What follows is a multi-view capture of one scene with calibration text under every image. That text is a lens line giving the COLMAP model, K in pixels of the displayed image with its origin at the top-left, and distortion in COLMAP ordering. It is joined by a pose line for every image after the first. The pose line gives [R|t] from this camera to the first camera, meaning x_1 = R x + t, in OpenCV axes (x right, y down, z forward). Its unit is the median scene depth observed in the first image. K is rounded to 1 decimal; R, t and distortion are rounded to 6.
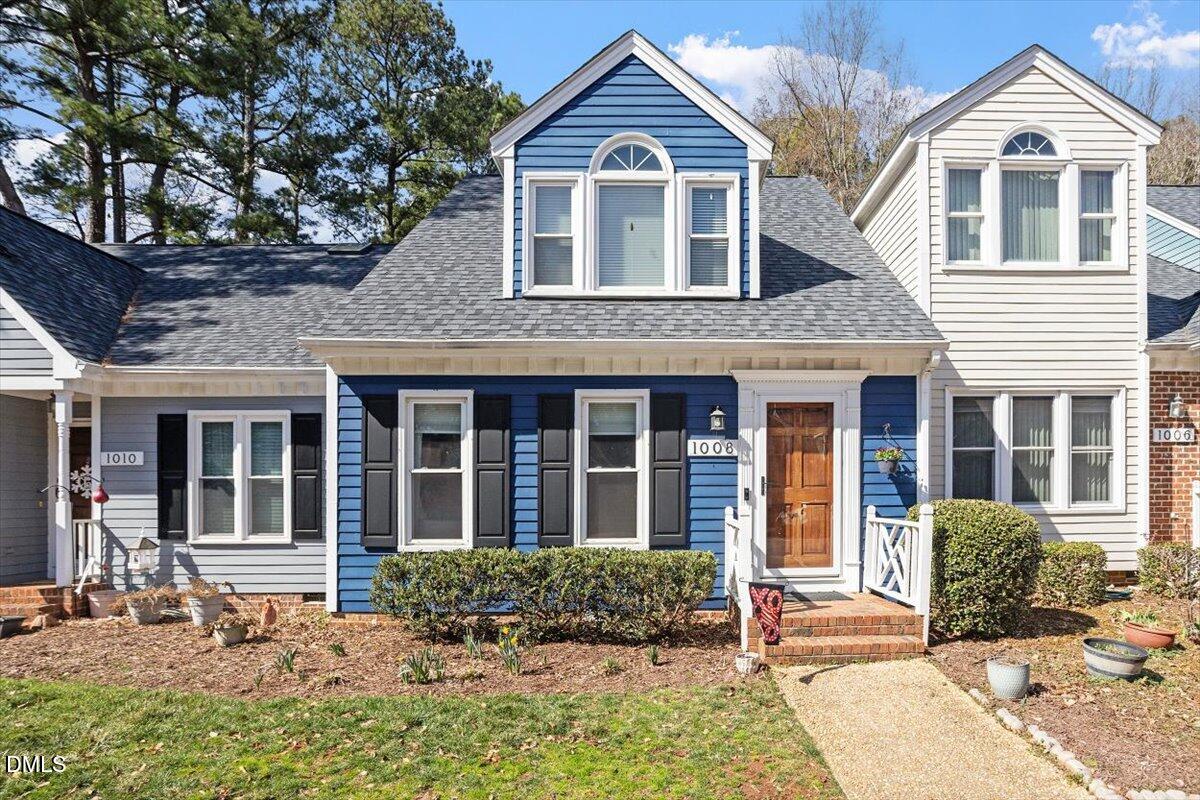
lens RADIAL K [[555.9, 0, 599.5], [0, 555.9, 440.8], [0, 0, 1]] dist [-0.027883, 0.012037]
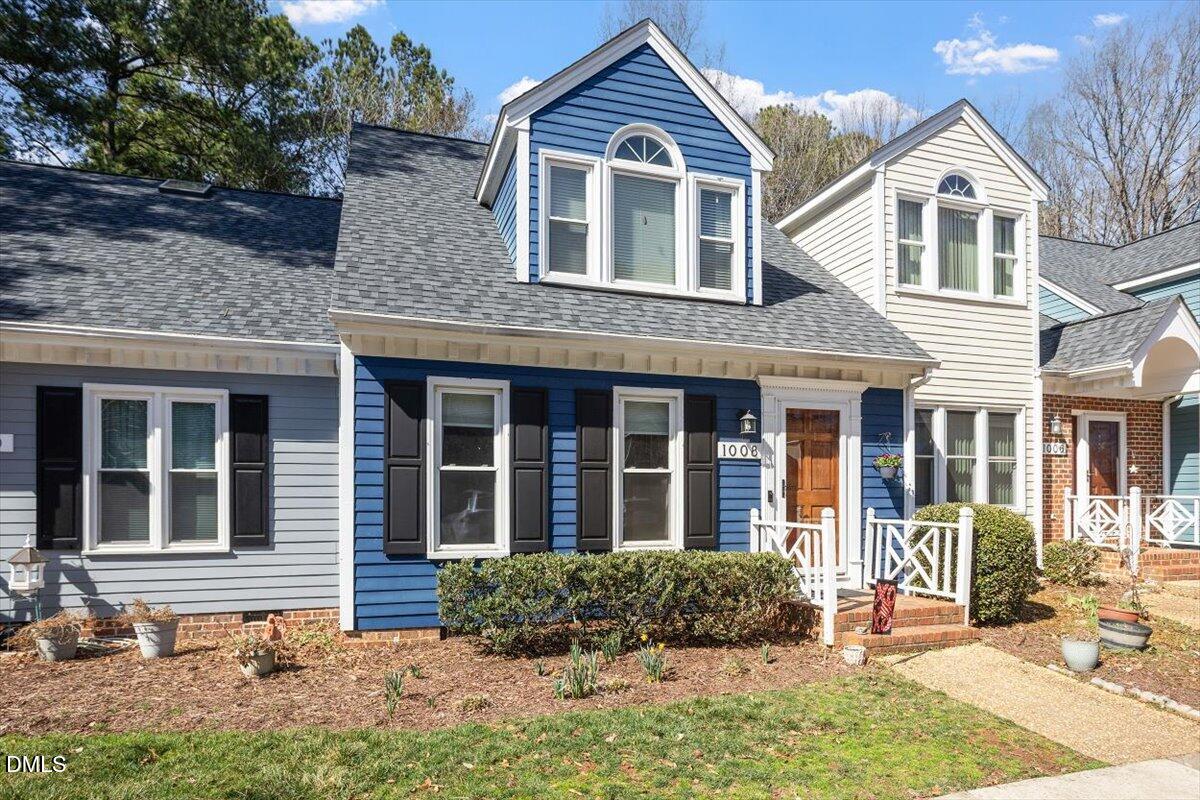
lens RADIAL K [[636.9, 0, 470.0], [0, 636.9, 424.4], [0, 0, 1]] dist [-0.018840, 0.006908]
pose [[0.968771, 0.034890, 0.245489, -0.504750], [-0.032566, 0.999378, -0.013521, -0.003065], [-0.245808, 0.005104, 0.969305, -0.005846]]
